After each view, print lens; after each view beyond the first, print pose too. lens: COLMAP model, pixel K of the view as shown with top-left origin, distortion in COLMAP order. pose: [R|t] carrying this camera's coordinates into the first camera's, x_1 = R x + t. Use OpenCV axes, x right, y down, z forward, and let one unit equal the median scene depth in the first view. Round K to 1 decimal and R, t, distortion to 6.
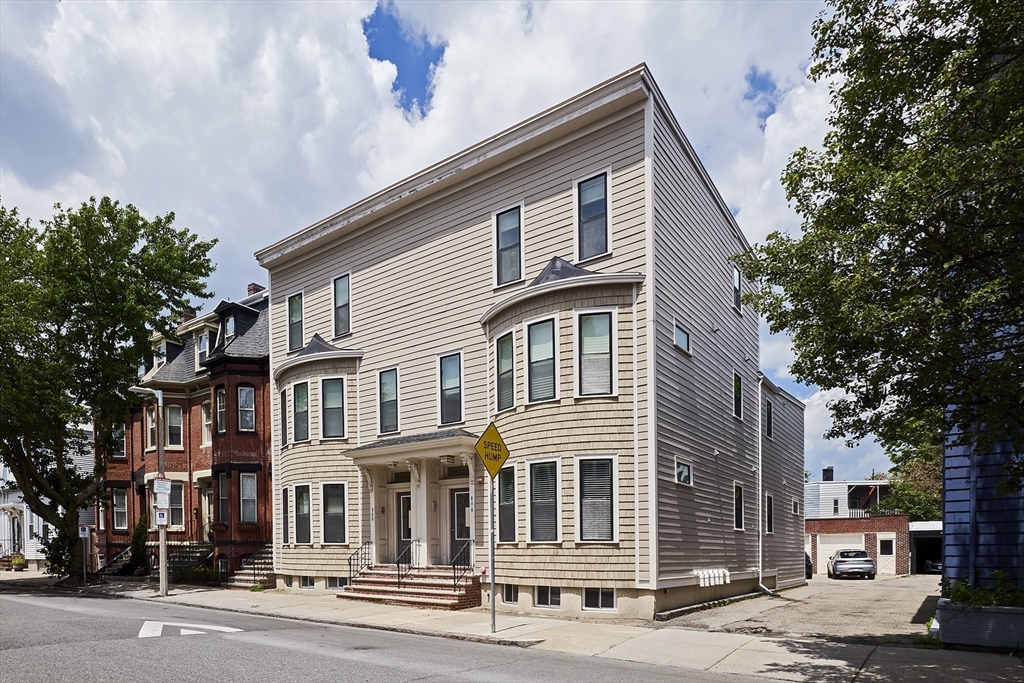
lens RADIAL K [[469.7, 0, 516.3], [0, 469.7, 346.3], [0, 0, 1]] dist [0.002098, -0.000034]
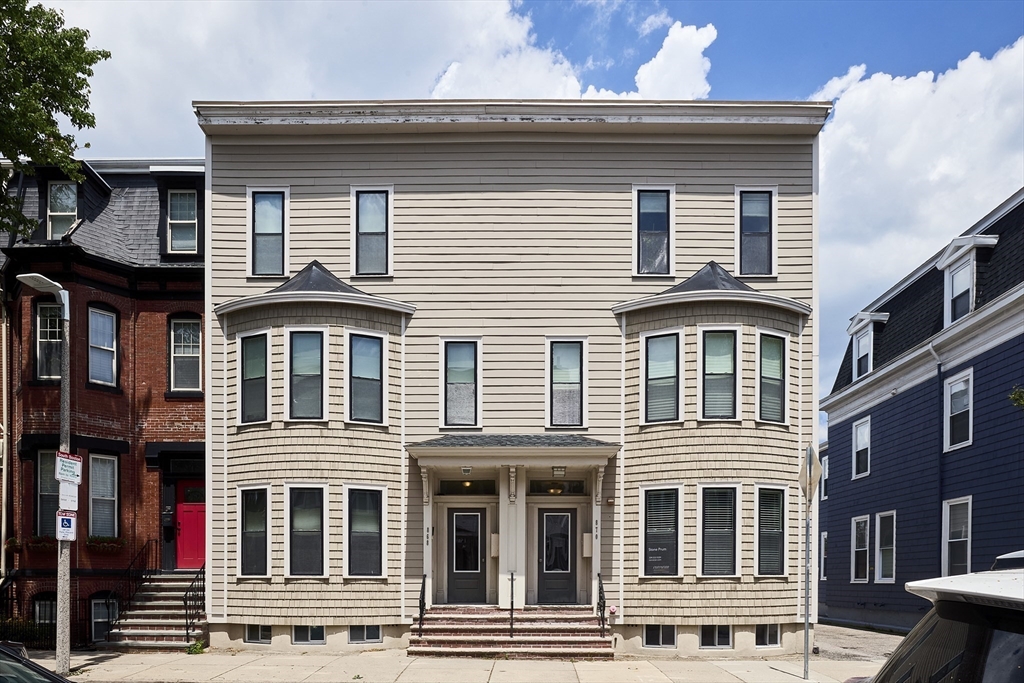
lens RADIAL K [[538.1, 0, 511.9], [0, 538.1, 354.5], [0, 0, 1]] dist [-0.011912, -0.000039]
pose [[0.858754, 0.195985, 0.473425, -0.642918], [-0.201145, 0.978732, -0.040308, 0.094864], [-0.471256, -0.060612, 0.879912, 0.239552]]
